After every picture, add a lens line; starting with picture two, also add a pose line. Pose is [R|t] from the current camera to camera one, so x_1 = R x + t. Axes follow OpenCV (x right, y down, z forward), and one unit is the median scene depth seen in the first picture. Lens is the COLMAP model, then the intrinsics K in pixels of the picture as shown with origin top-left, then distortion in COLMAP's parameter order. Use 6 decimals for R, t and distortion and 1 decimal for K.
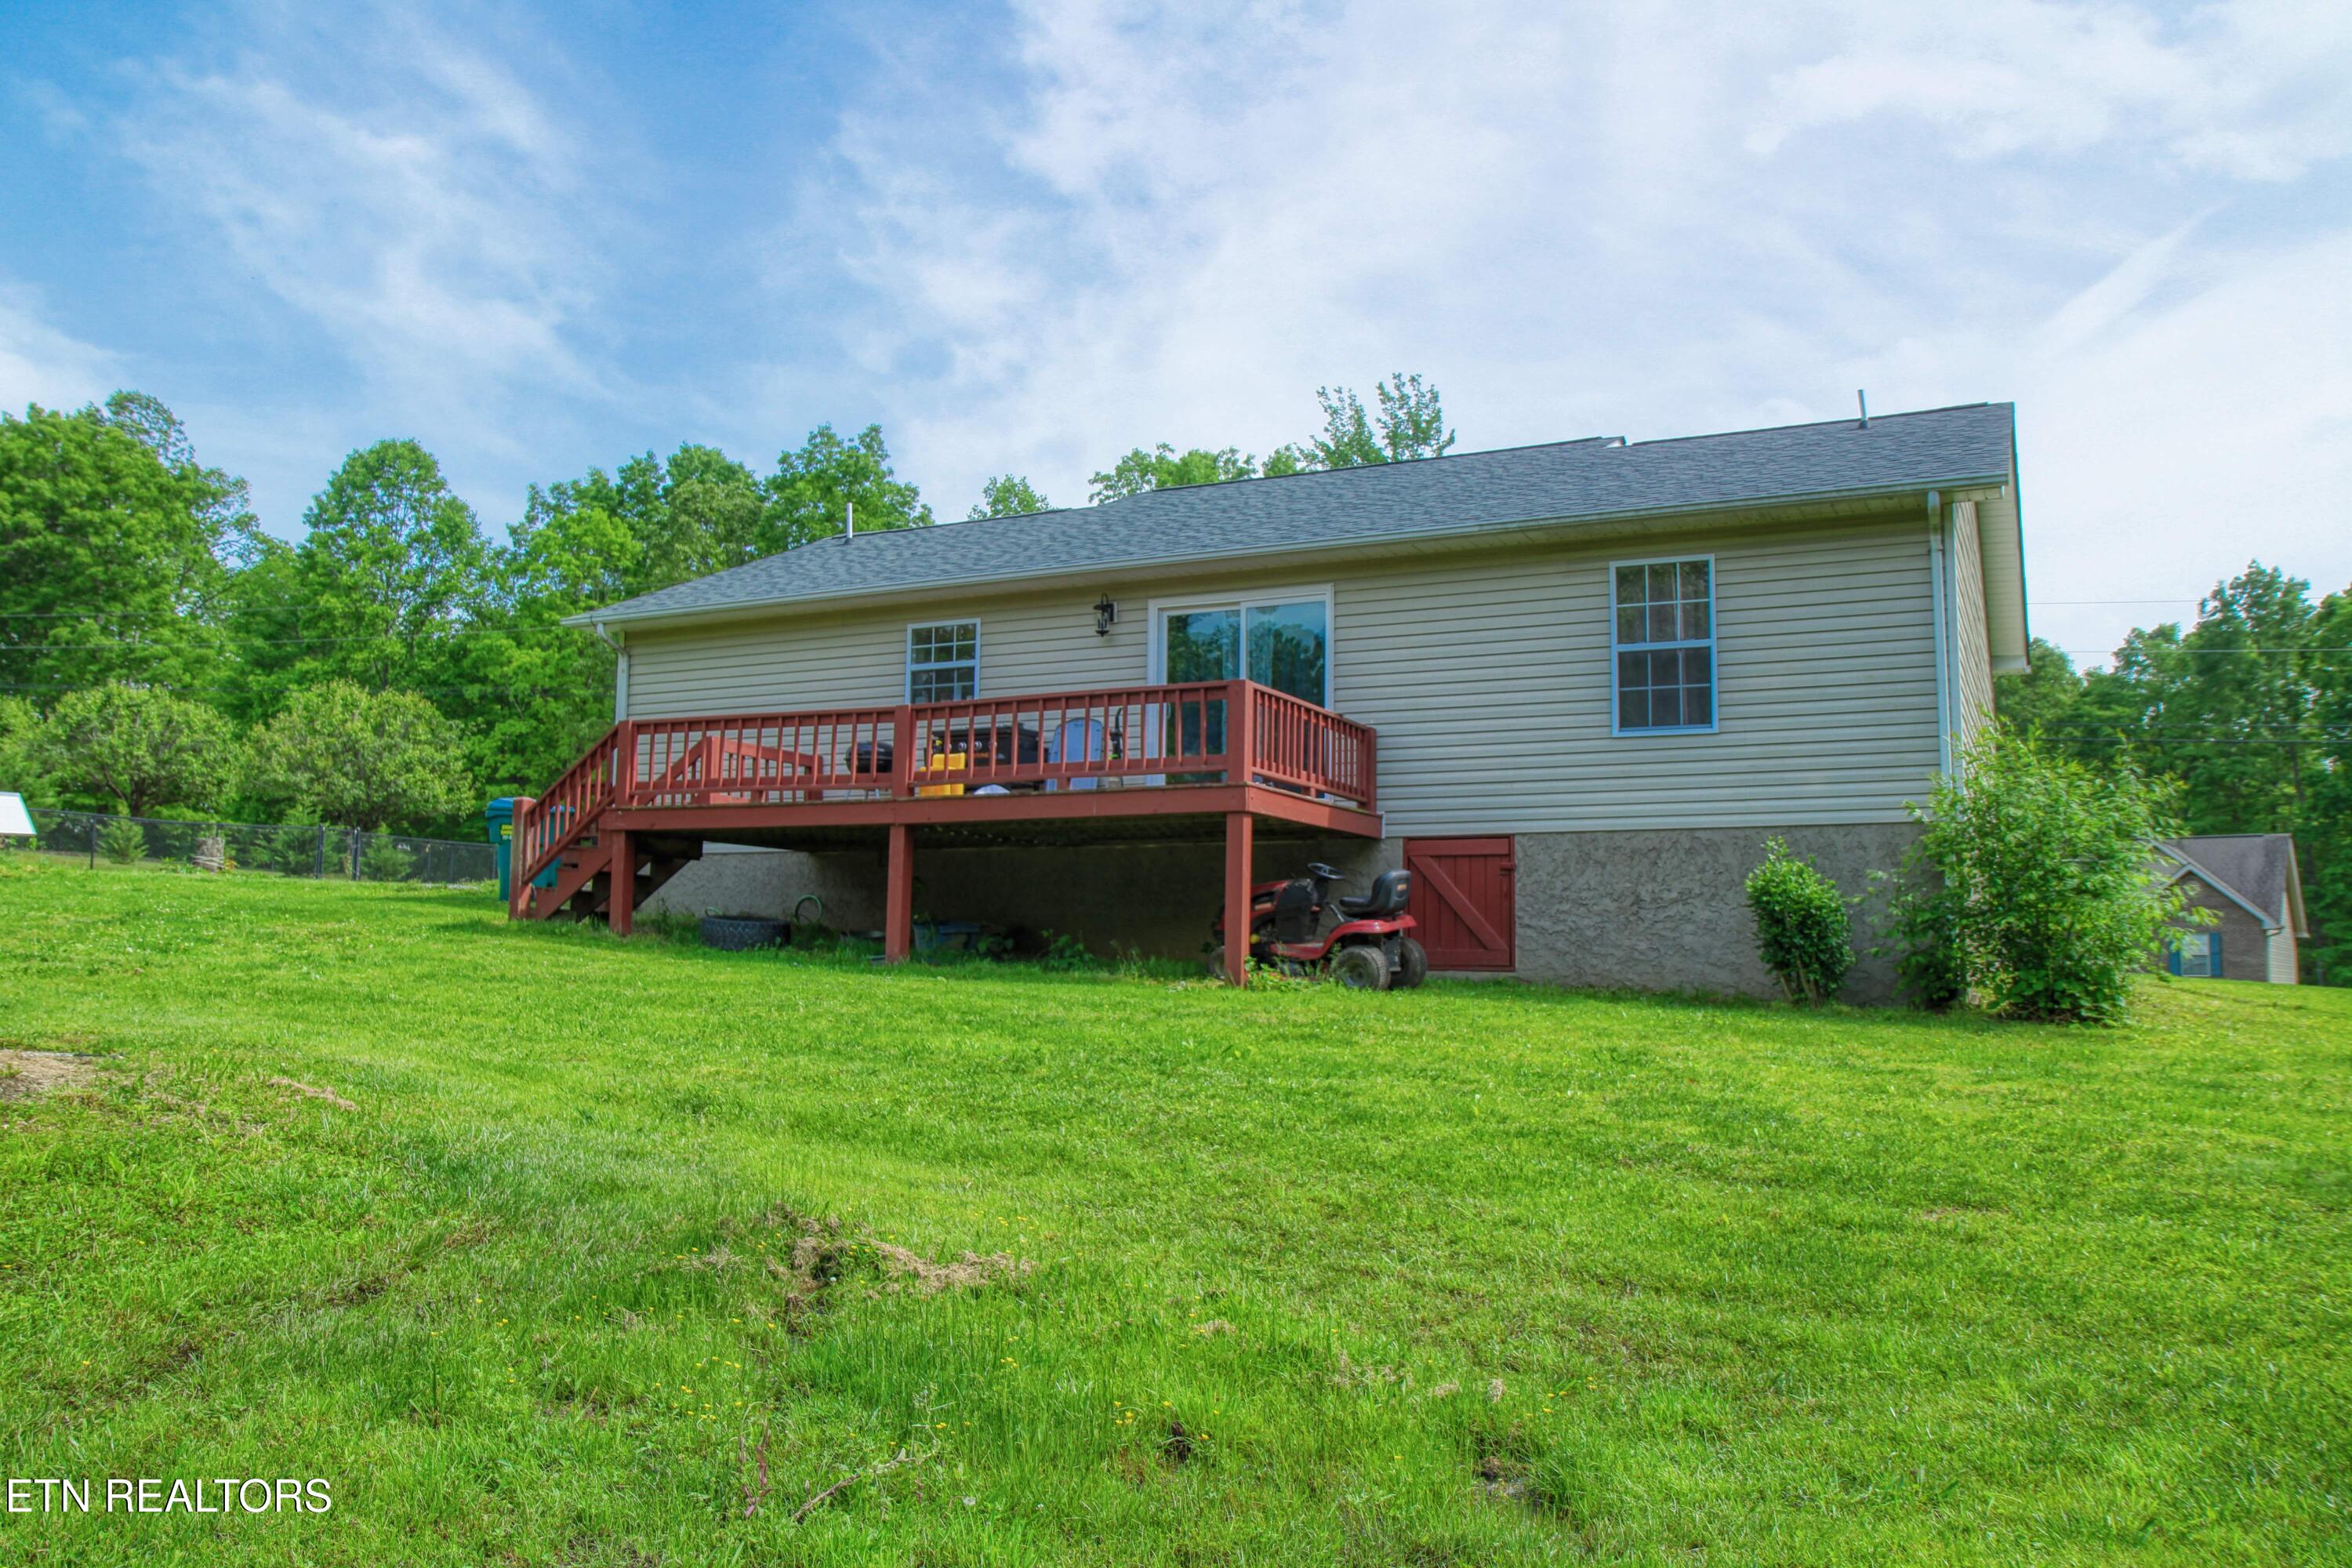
lens RADIAL K [[1787.3, 0, 1176.0], [0, 1787.3, 779.6], [0, 0, 1]] dist [-0.094717, 0.061391]
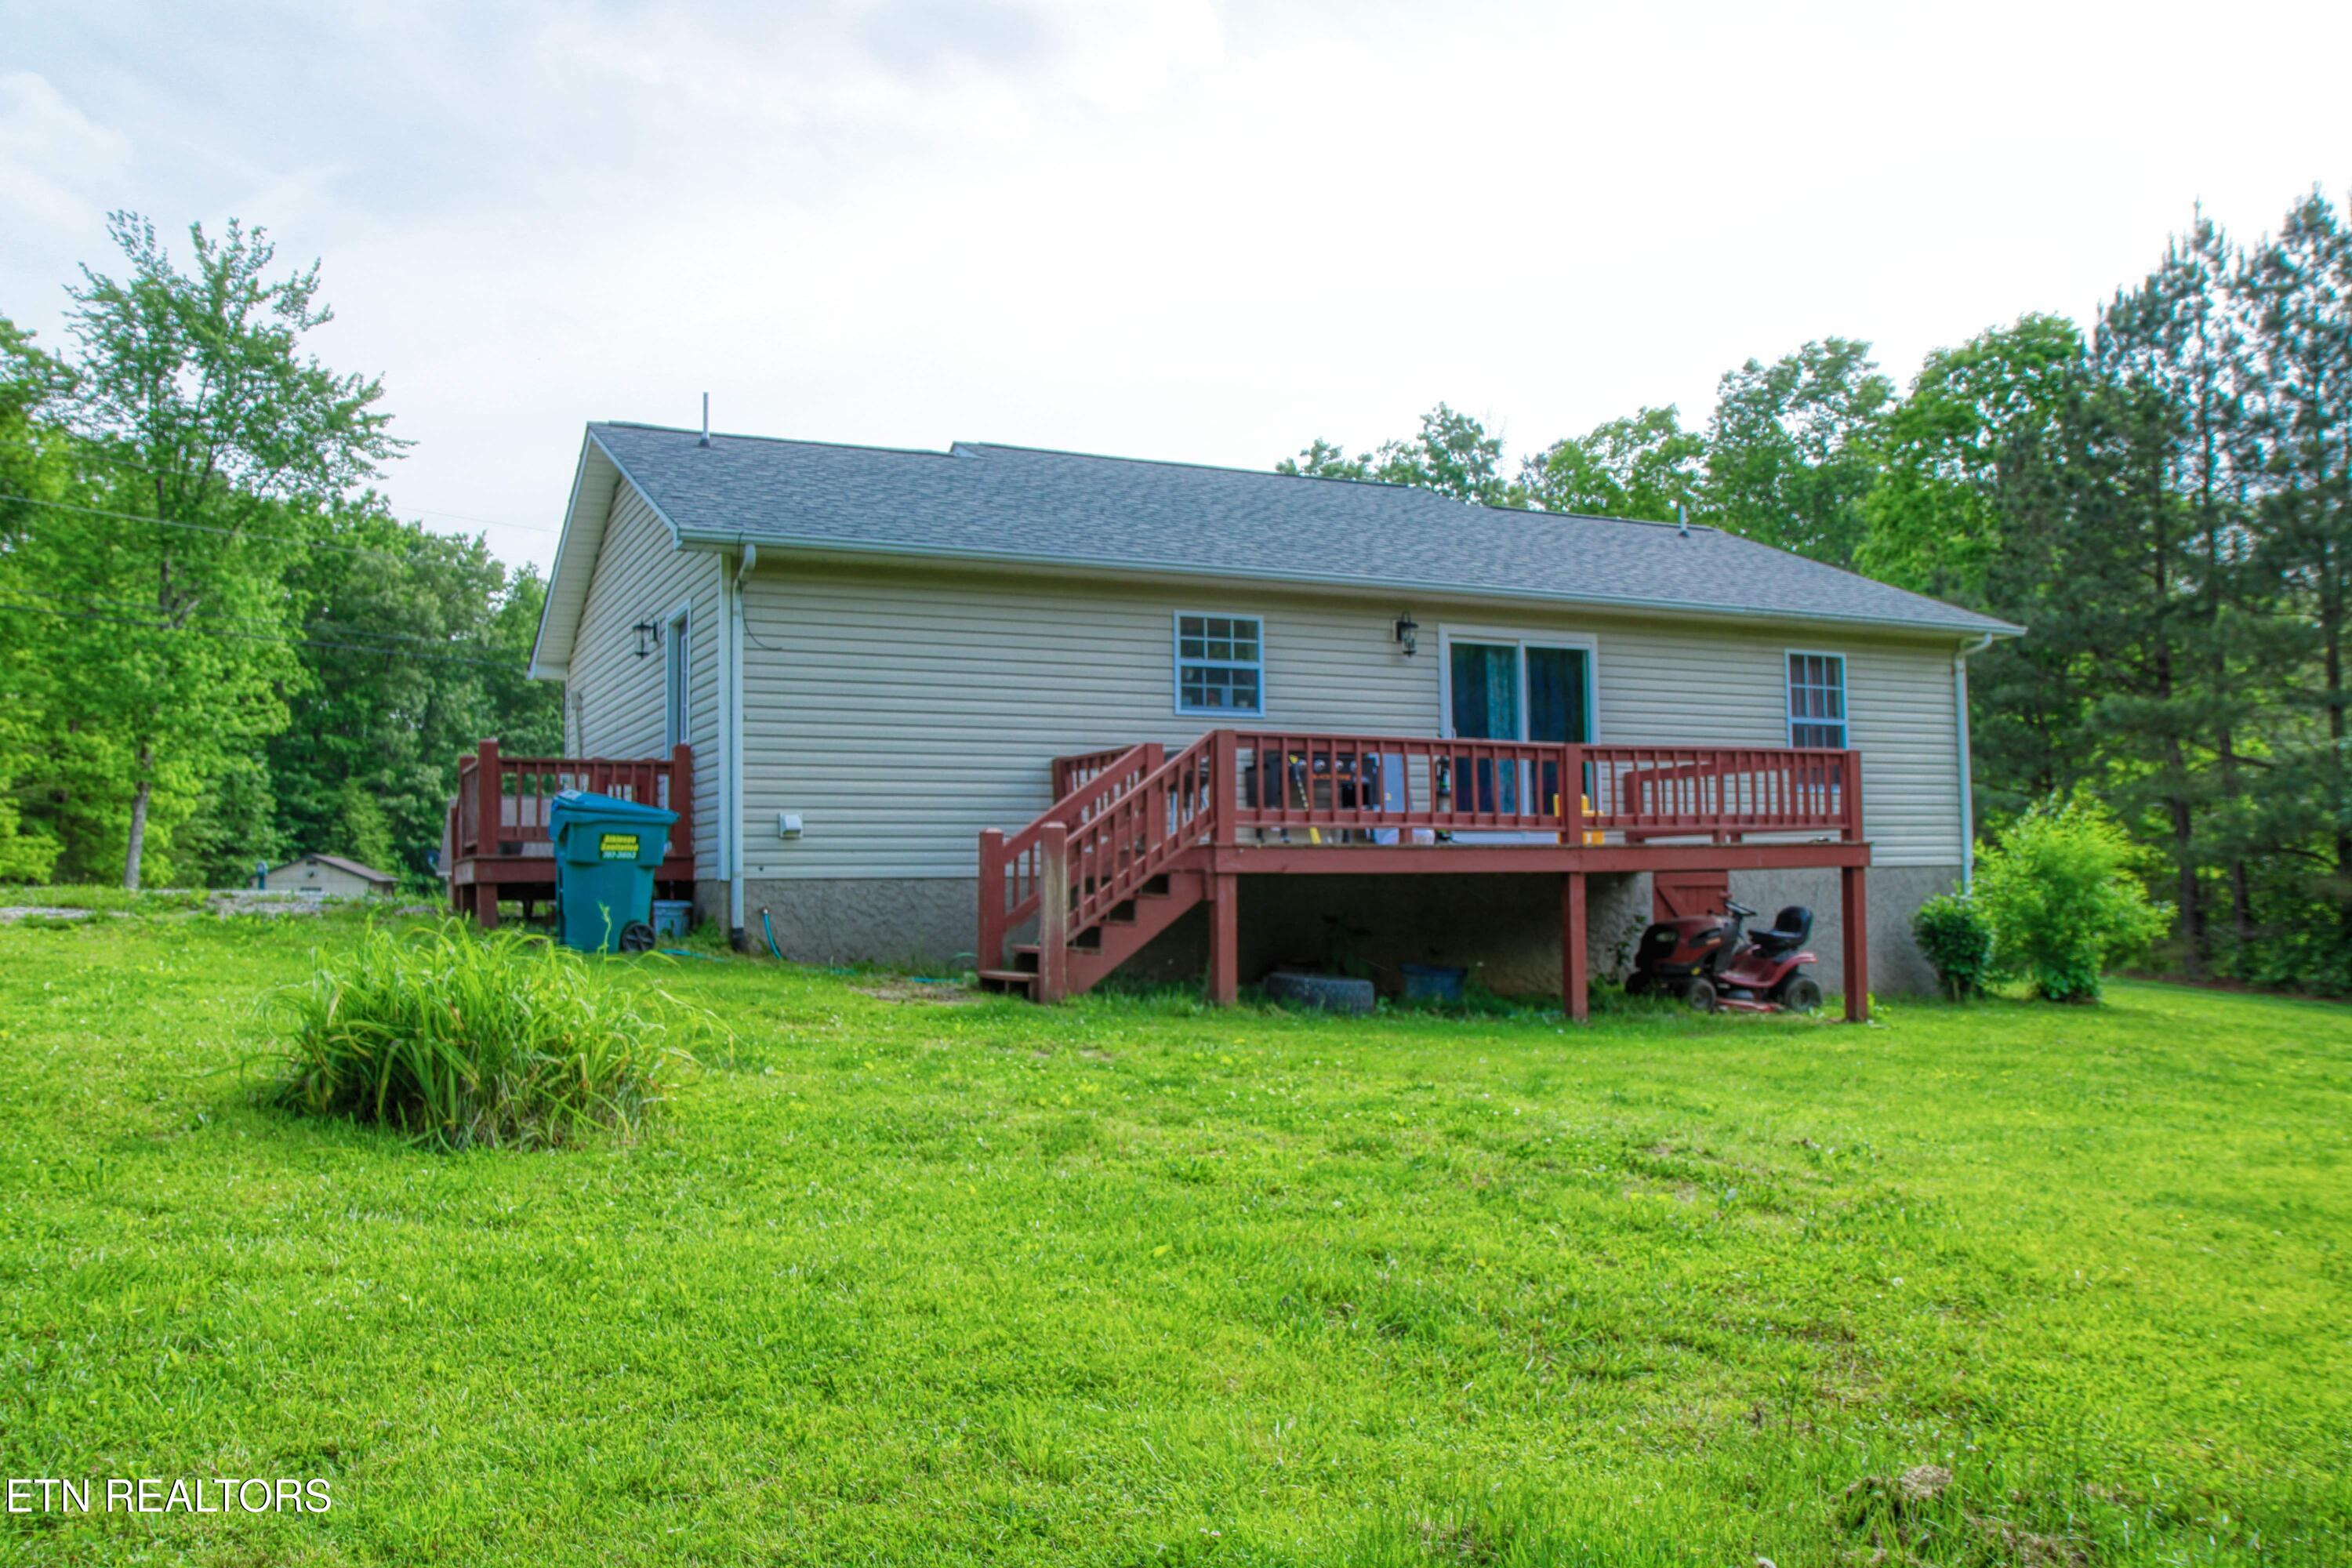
lens RADIAL K [[1787.3, 0, 1175.5], [0, 1787.3, 786.0], [0, 0, 1]] dist [-0.094717, 0.061391]
pose [[0.626890, 0.026530, 0.778656, -0.823351], [-0.063780, 0.997813, 0.017352, -0.018569], [-0.776493, -0.060540, 0.627211, 0.472646]]
